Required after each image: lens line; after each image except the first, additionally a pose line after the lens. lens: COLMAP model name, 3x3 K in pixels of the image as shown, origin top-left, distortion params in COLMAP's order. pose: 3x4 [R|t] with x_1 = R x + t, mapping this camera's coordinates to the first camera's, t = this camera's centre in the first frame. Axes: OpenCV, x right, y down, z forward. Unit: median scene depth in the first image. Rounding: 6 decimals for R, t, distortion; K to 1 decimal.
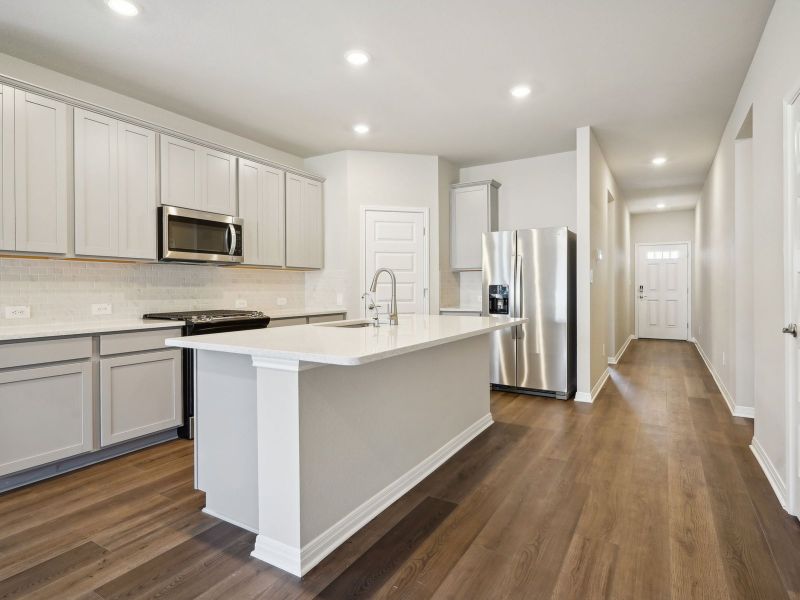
lens RADIAL K [[445.8, 0, 397.9], [0, 445.8, 293.6], [0, 0, 1]] dist [-0.003286, 0.000335]
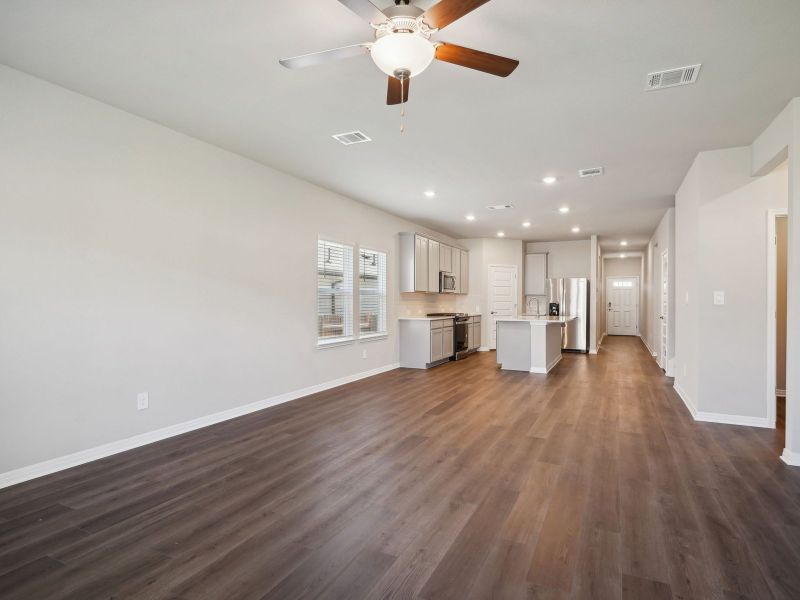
lens RADIAL K [[445.8, 0, 398.6], [0, 445.8, 302.3], [0, 0, 1]] dist [-0.003286, 0.000335]
pose [[0.996514, 0.011835, 0.082578, -0.486310], [-0.011516, 0.999924, -0.004344, -0.003017], [-0.082624, 0.003377, 0.996575, -0.762391]]
